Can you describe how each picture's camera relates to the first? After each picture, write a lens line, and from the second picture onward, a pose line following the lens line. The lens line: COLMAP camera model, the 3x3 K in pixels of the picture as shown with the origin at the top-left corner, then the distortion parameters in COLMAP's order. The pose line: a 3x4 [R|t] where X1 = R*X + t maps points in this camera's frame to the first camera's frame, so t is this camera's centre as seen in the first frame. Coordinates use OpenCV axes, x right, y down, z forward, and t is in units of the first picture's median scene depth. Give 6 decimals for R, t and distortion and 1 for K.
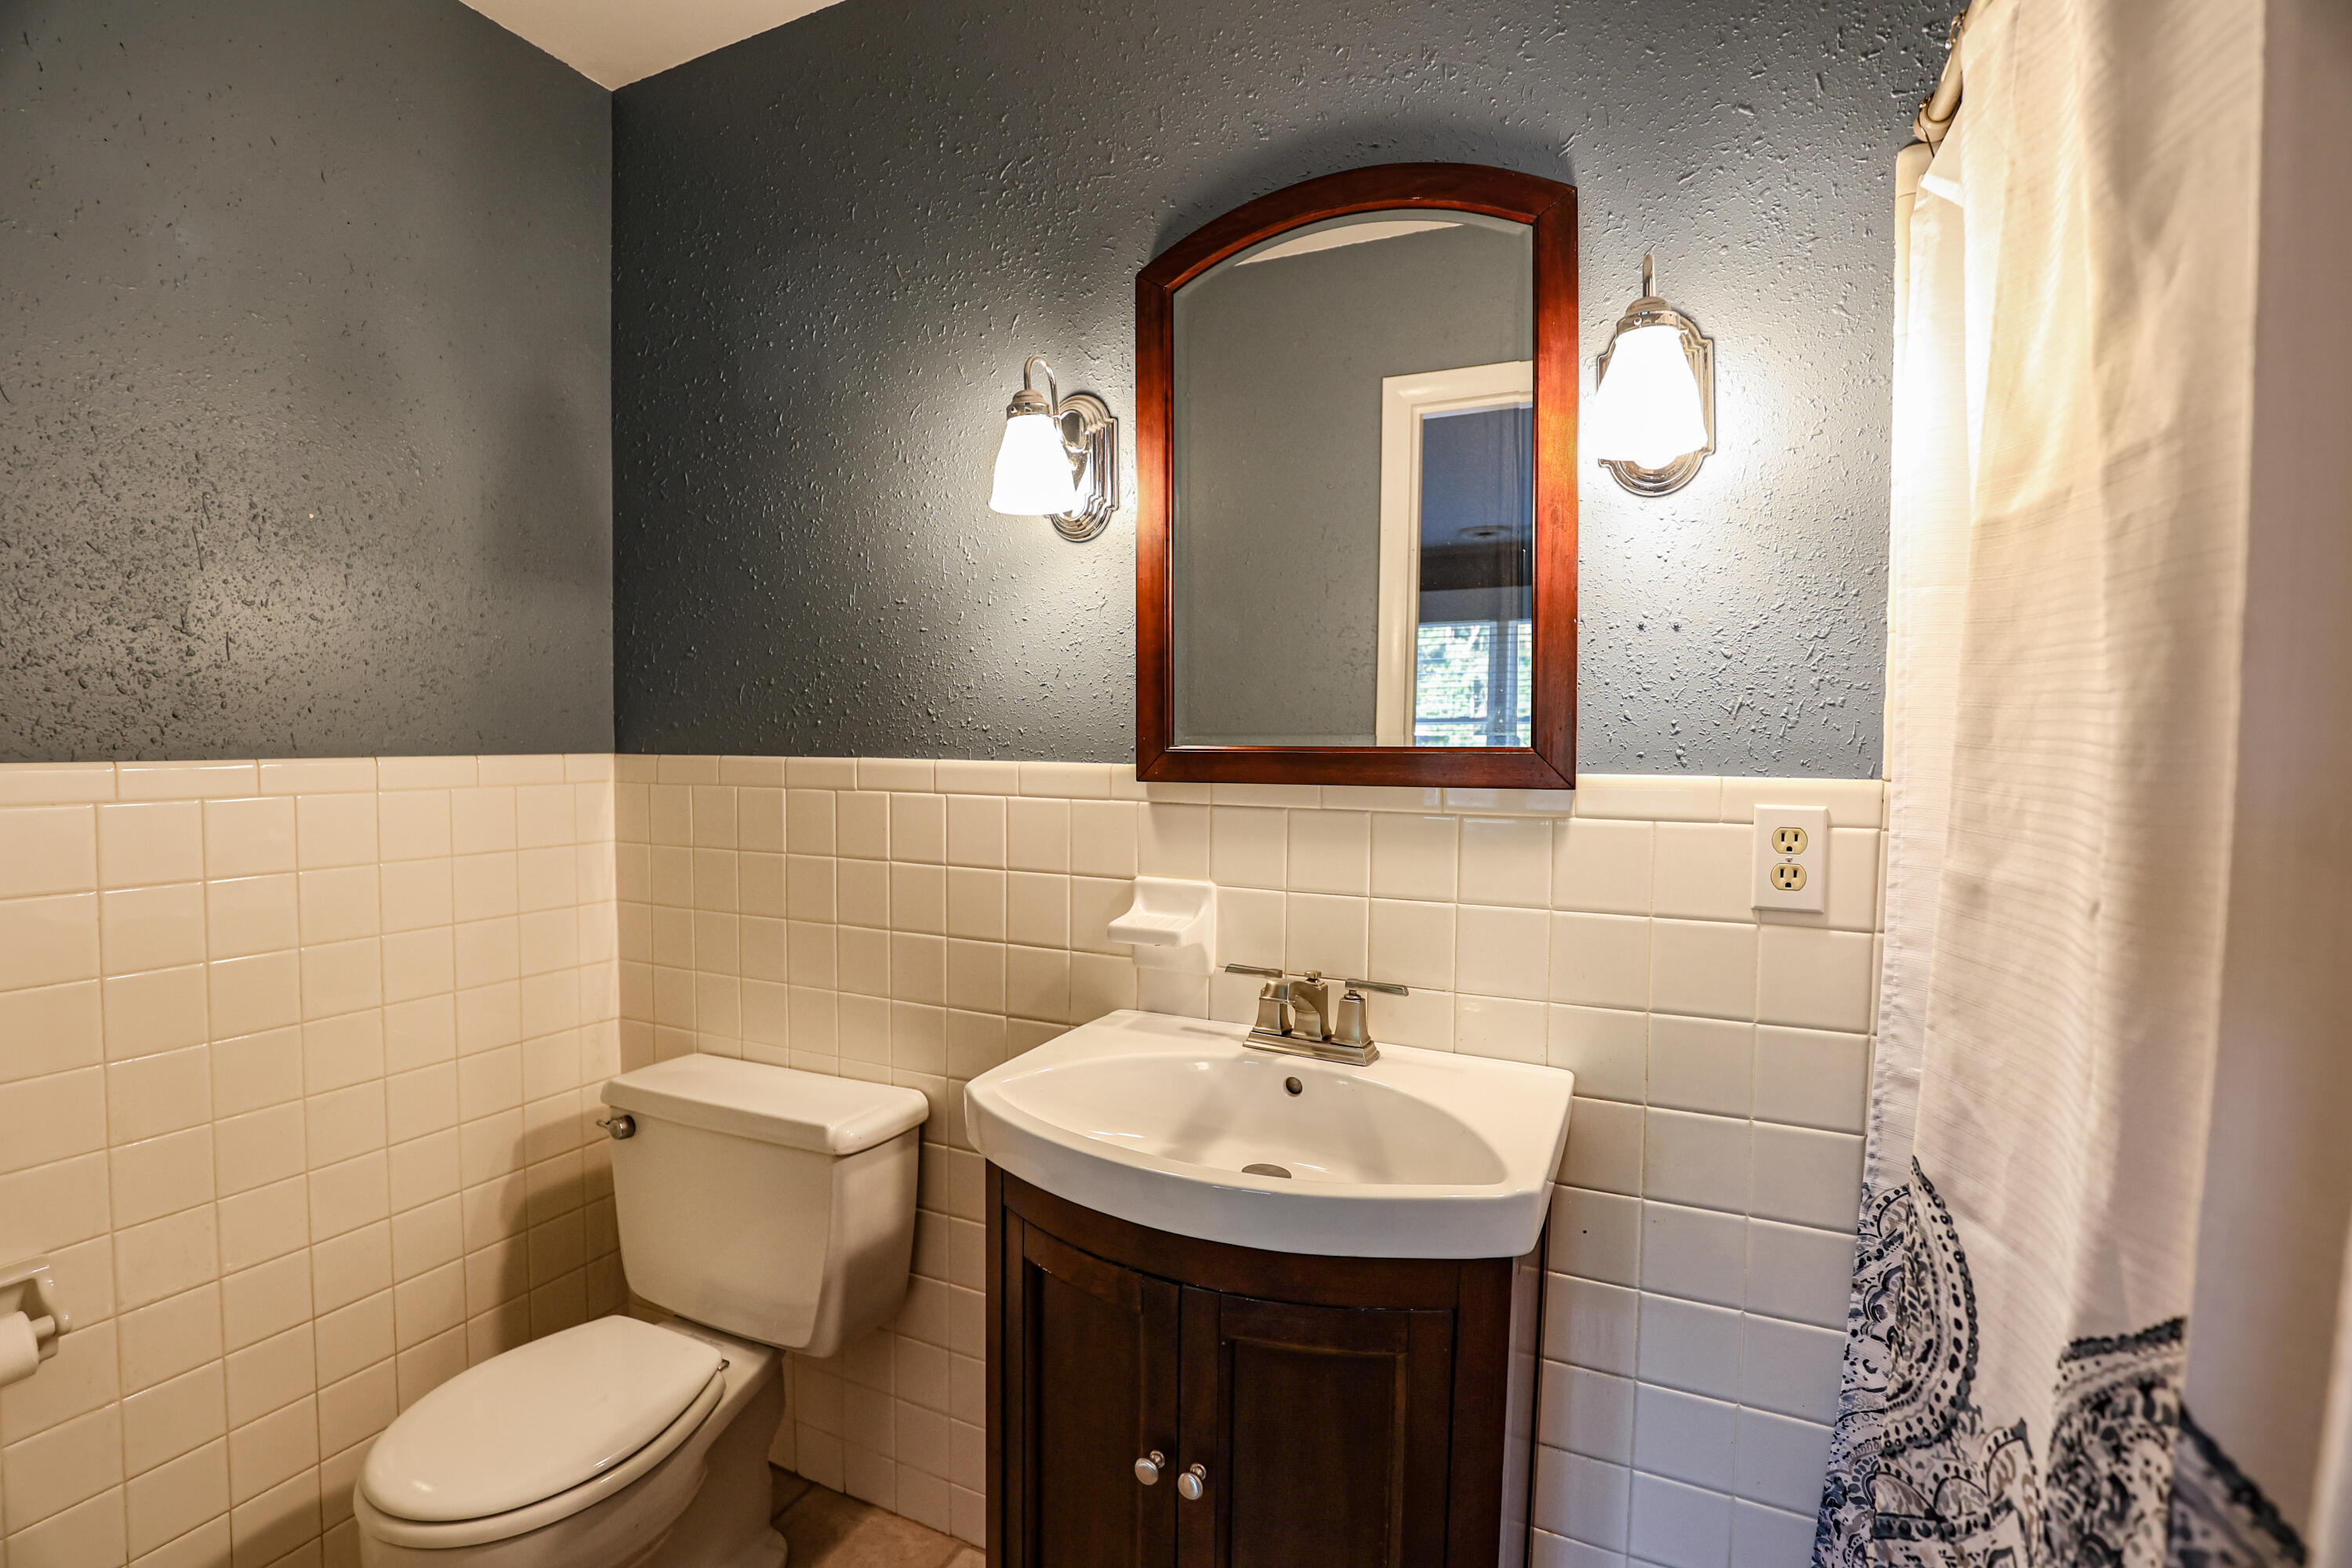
lens RADIAL K [[1091.1, 0, 1176.5], [0, 1091.1, 778.2], [0, 0, 1]] dist [-0.028116, 0.000256]
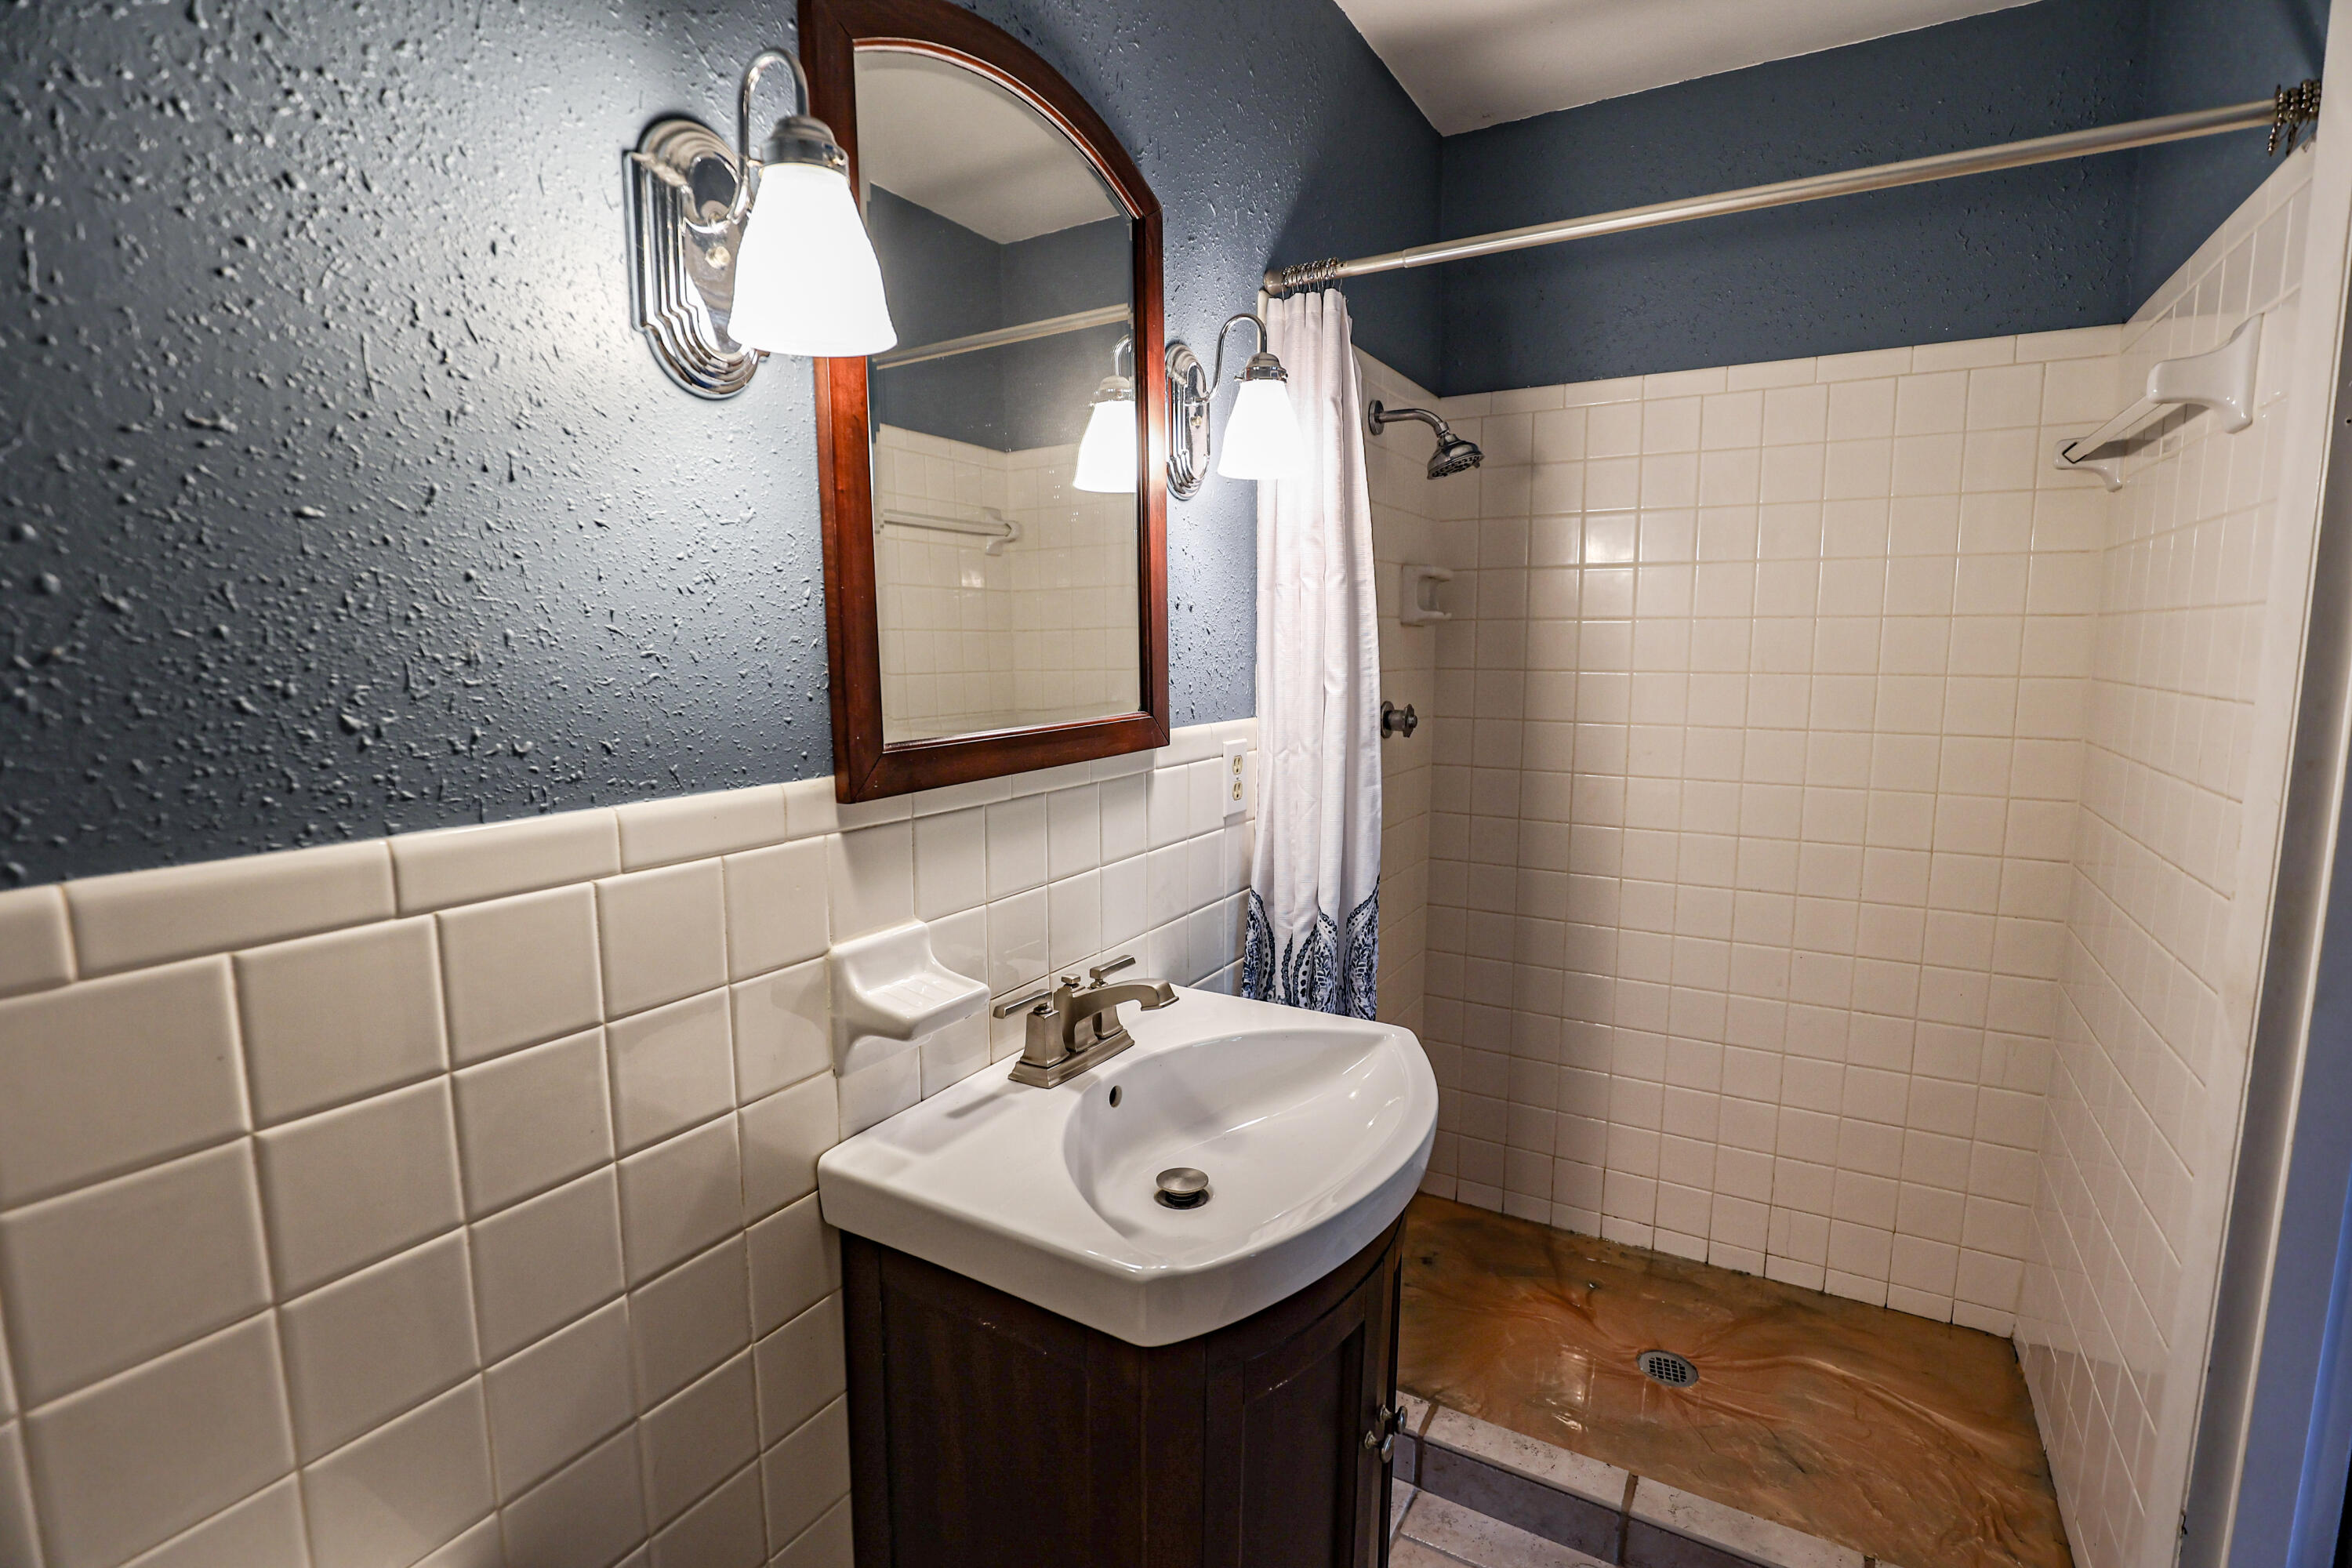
lens RADIAL K [[1091.1, 0, 1176.5], [0, 1091.1, 778.2], [0, 0, 1]] dist [-0.028116, 0.000256]
pose [[0.086303, -0.130698, 0.987659, -0.667442], [0.048442, 0.990735, 0.126872, -0.086107], [-0.995091, 0.036895, 0.091834, 0.747102]]
